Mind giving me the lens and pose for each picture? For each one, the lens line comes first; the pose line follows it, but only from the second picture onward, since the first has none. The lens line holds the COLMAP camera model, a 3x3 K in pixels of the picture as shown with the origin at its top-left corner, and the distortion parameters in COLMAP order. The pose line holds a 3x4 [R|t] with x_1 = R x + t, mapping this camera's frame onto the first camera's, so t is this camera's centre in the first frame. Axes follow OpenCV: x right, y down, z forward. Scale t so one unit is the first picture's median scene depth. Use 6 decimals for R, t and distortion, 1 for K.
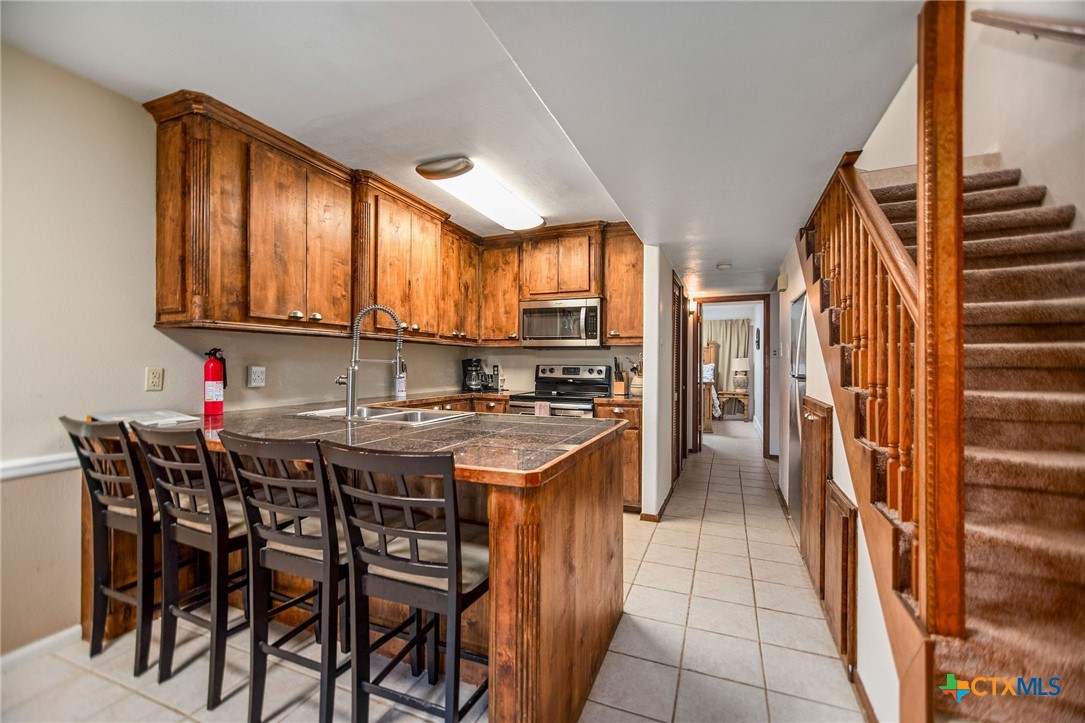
lens RADIAL K [[443.8, 0, 545.7], [0, 443.8, 365.9], [0, 0, 1]] dist [0.001091, 0.003229]
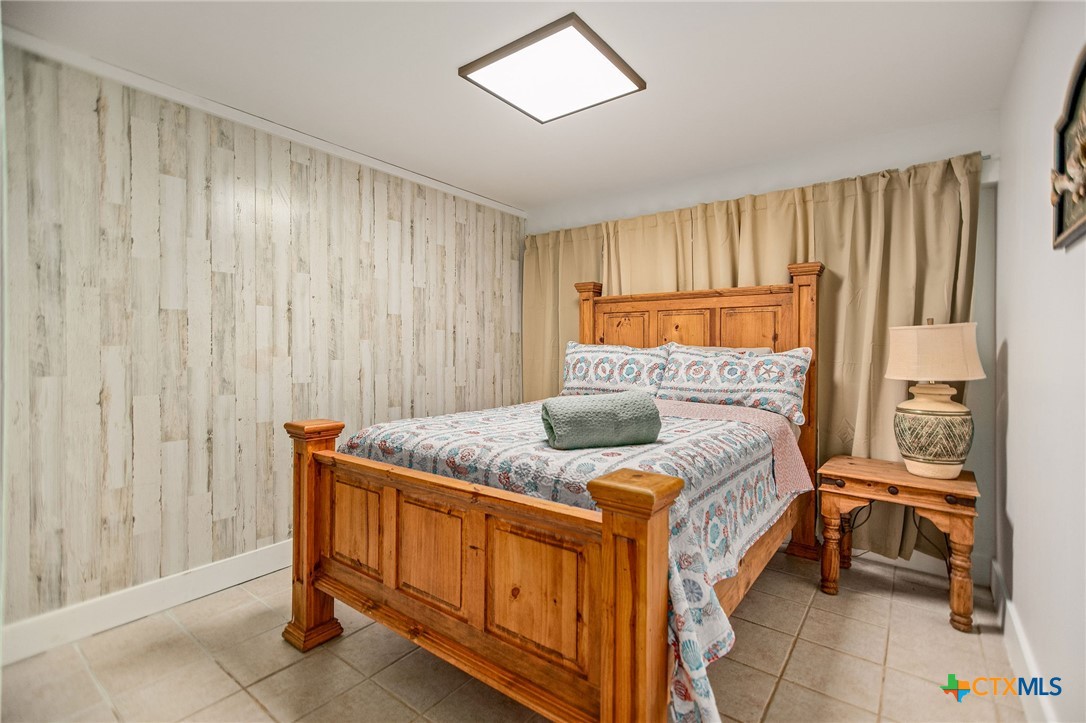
lens RADIAL K [[499.7, 0, 536.8], [0, 499.7, 353.1], [0, 0, 1]] dist [0.005553, 0.000678]
pose [[0.958660, -0.001479, -0.284551, 0.754687], [-0.001617, 0.999942, -0.010644, 0.001068], [0.284551, 0.010664, 0.958602, 1.652629]]
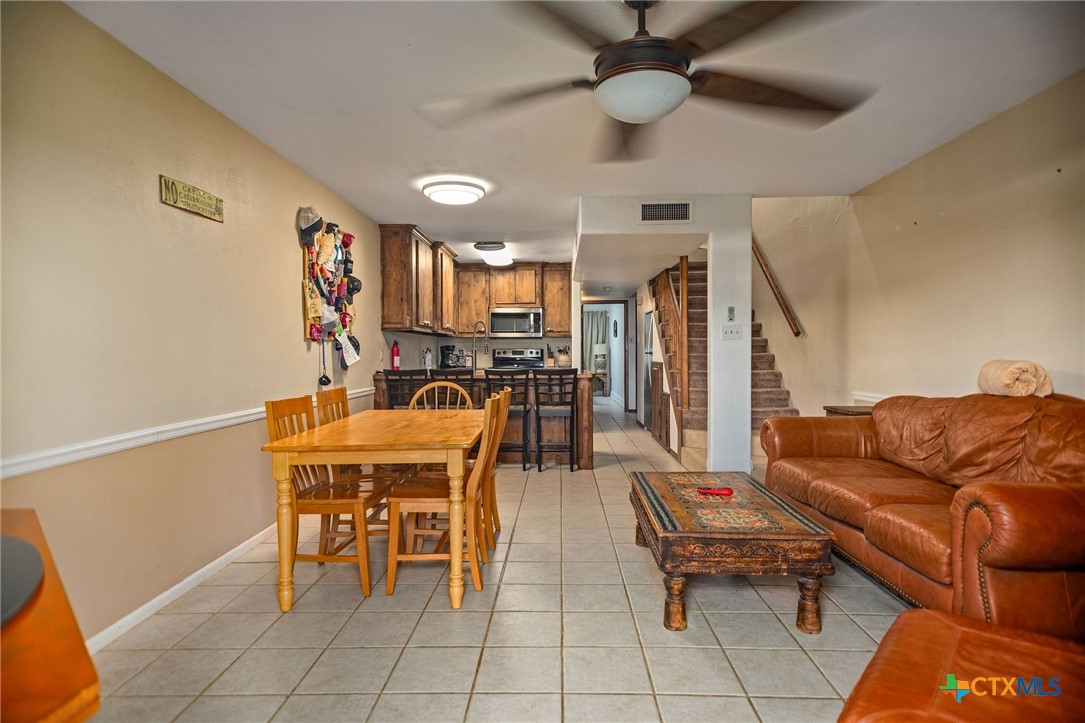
lens RADIAL K [[587.4, 0, 543.2], [0, 587.4, 361.9], [0, 0, 1]] dist [0.002217, 0.000063]
pose [[0.935064, -0.015303, 0.354147, -0.631943], [0.011036, 0.999840, 0.014066, 0.016840], [-0.354306, -0.009244, 0.935084, -1.014718]]
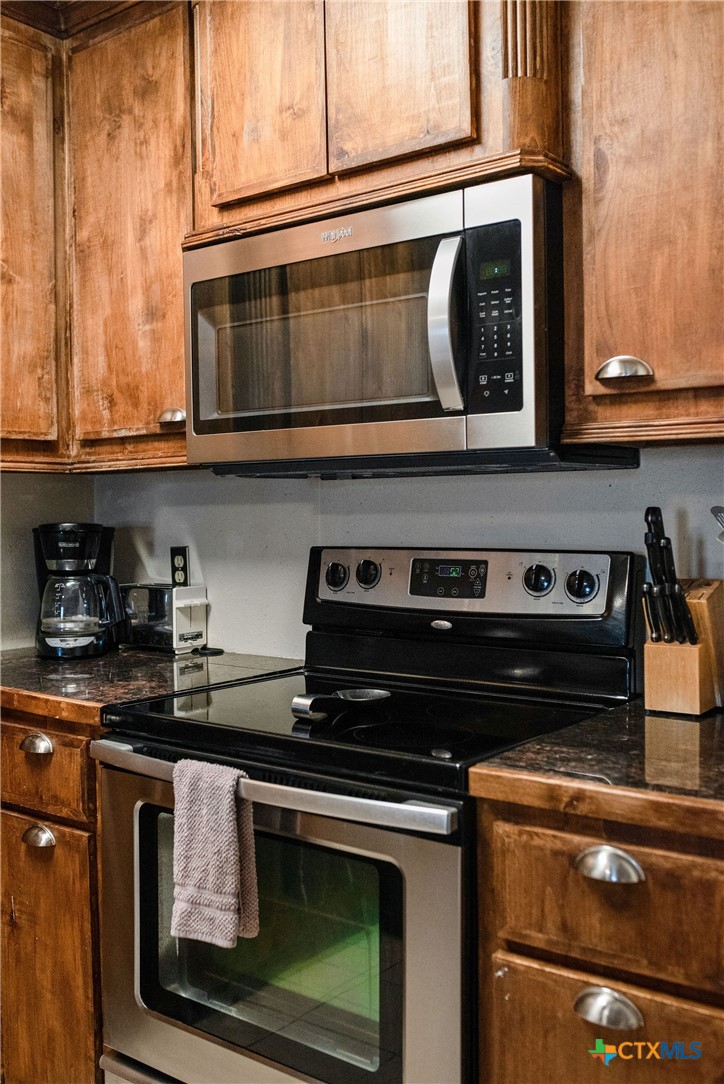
lens RADIAL K [[1036.6, 0, 367.0], [0, 1036.6, 537.7], [0, 0, 1]] dist [-0.029215, 0.000000]
pose [[0.964237, -0.013310, -0.264707, 0.160089], [0.019177, 0.999624, 0.019589, -0.018300], [0.264347, -0.023965, 0.964130, 0.572960]]
